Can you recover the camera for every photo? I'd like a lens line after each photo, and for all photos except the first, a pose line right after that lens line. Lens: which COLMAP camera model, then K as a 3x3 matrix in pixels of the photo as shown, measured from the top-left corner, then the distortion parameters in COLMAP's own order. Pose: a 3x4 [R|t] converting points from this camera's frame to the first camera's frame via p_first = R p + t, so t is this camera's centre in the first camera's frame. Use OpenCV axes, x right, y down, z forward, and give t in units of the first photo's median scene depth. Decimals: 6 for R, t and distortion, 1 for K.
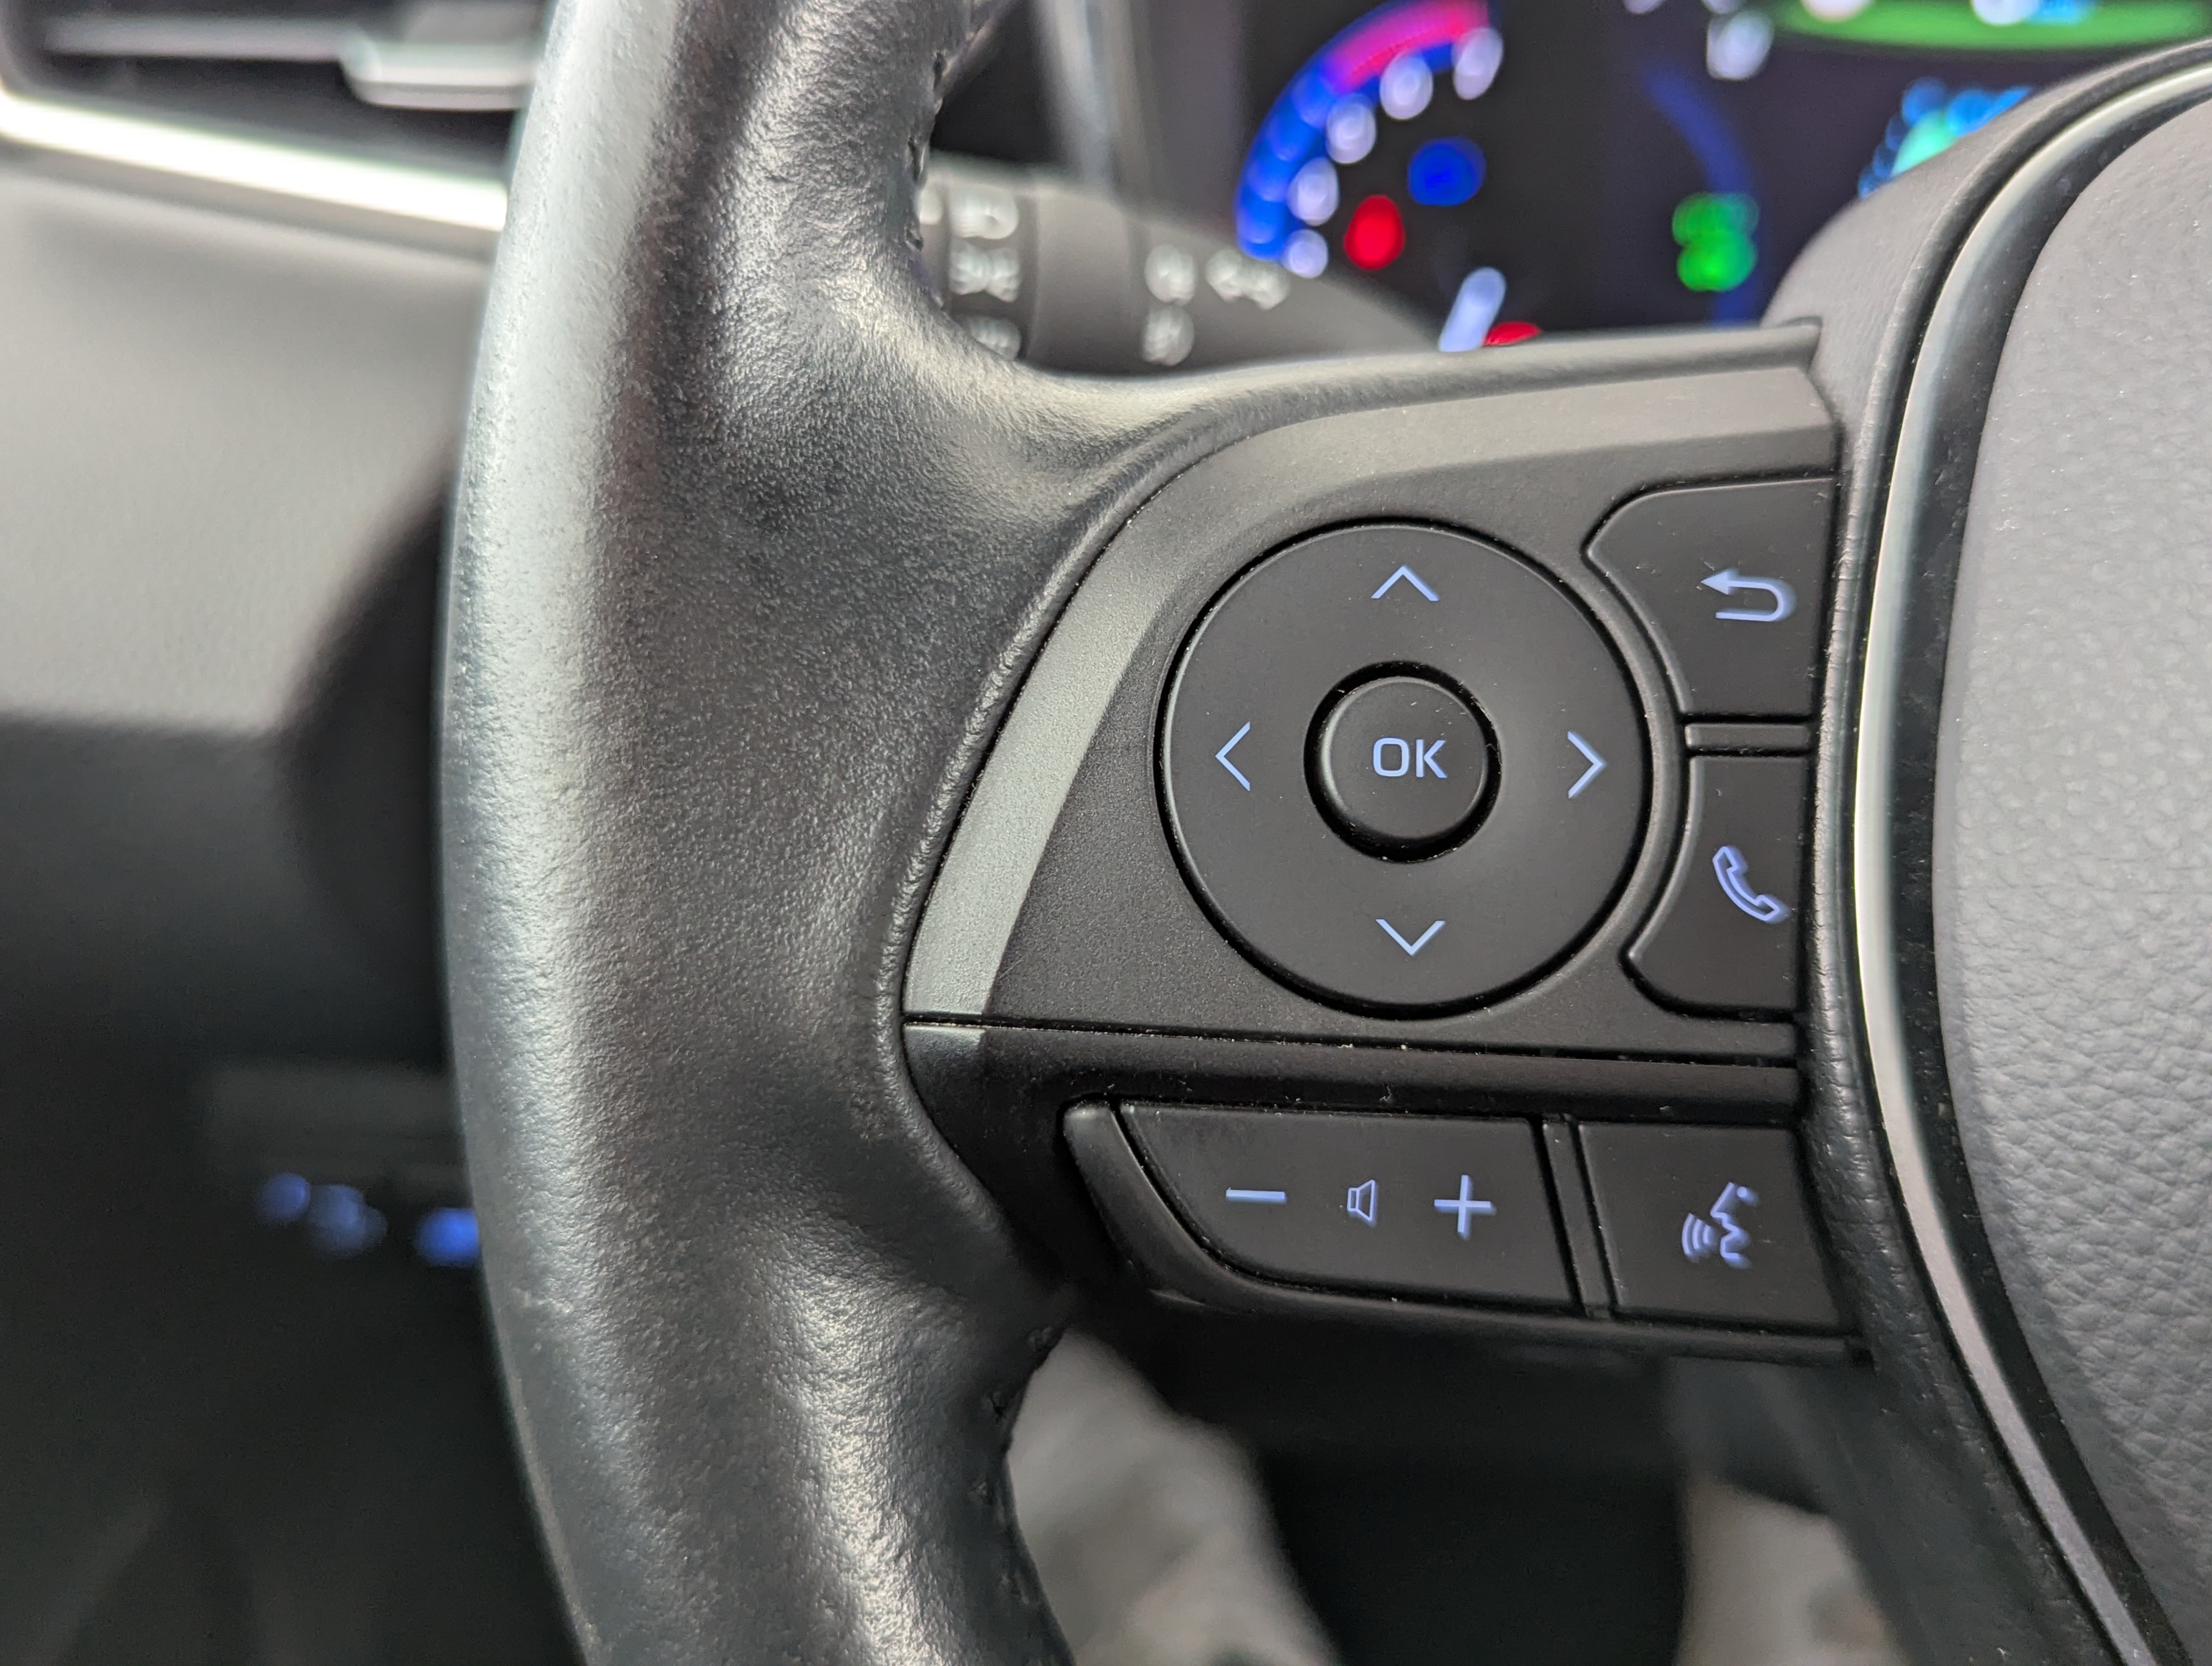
lens RADIAL K [[1988.8, 0, 1106.0], [0, 1988.8, 833.0], [0, 0, 1]] dist [0.044168, -0.020534]
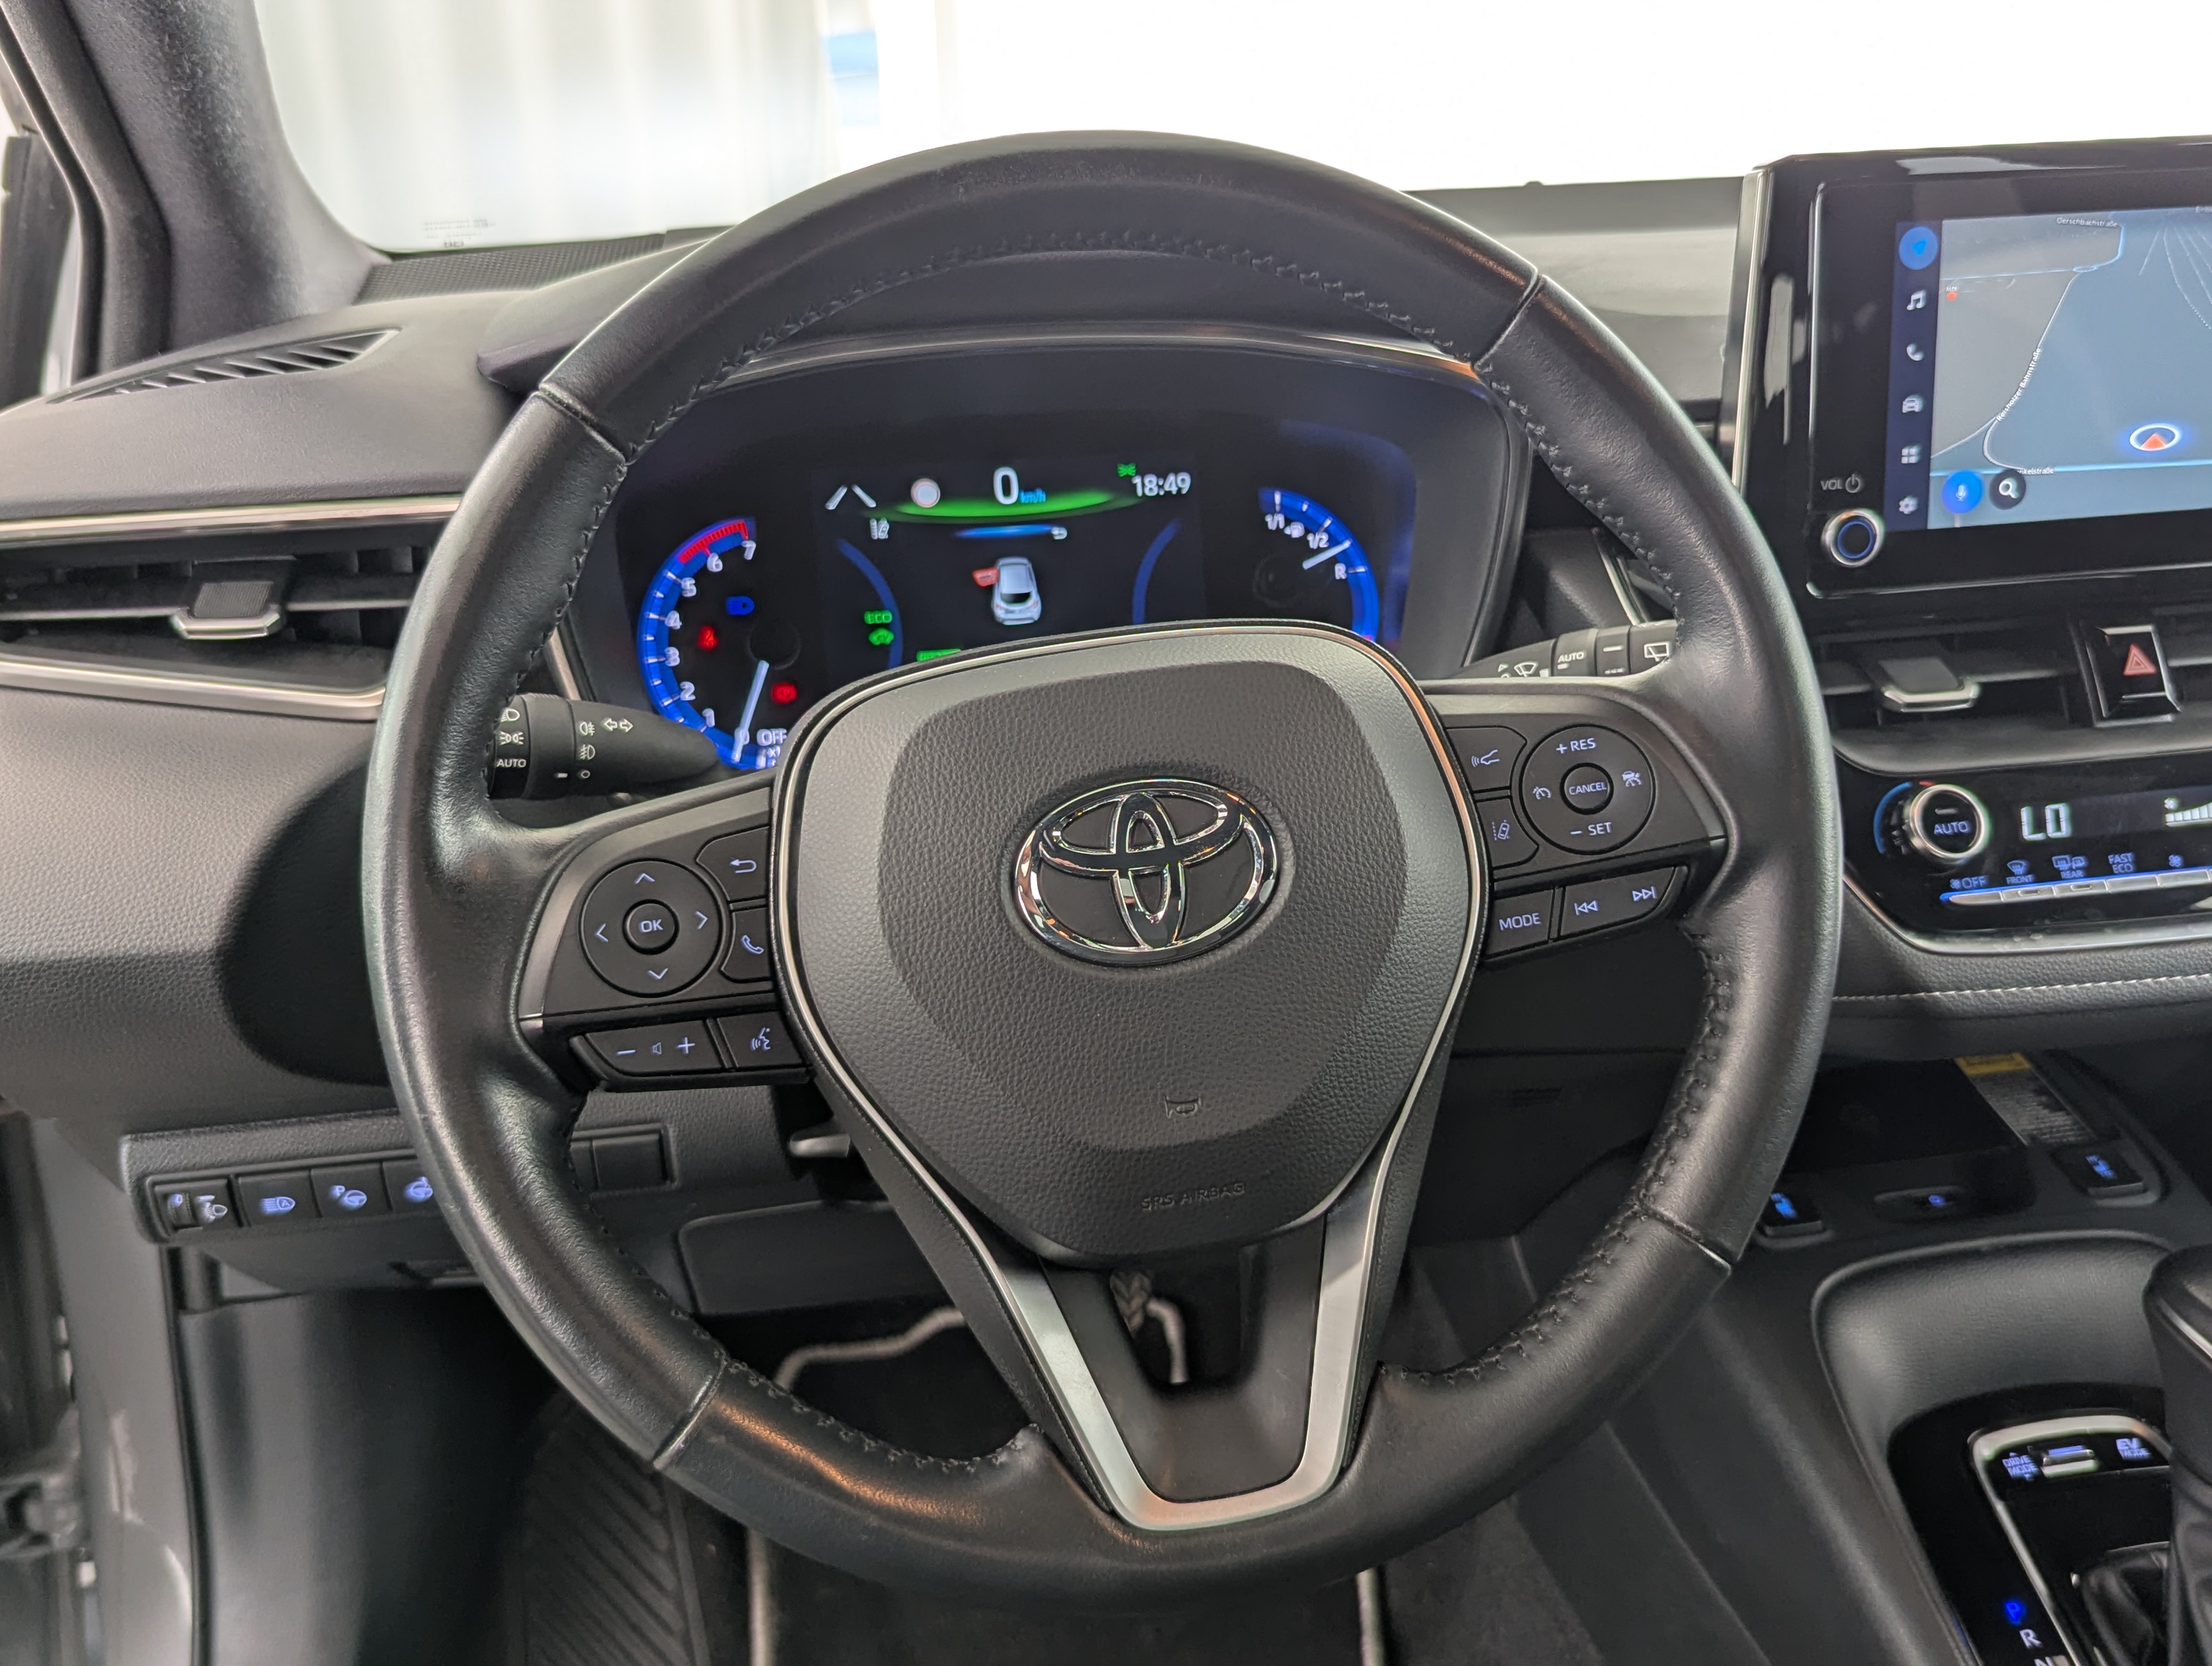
lens RADIAL K [[1988.8, 0, 1106.0], [0, 1988.8, 833.0], [0, 0, 1]] dist [0.044168, -0.020534]
pose [[0.970808, -0.147821, 0.188893, 0.288766], [0.150685, 0.988581, -0.000814, -0.075671], [-0.186616, 0.029253, 0.981997, -2.670036]]
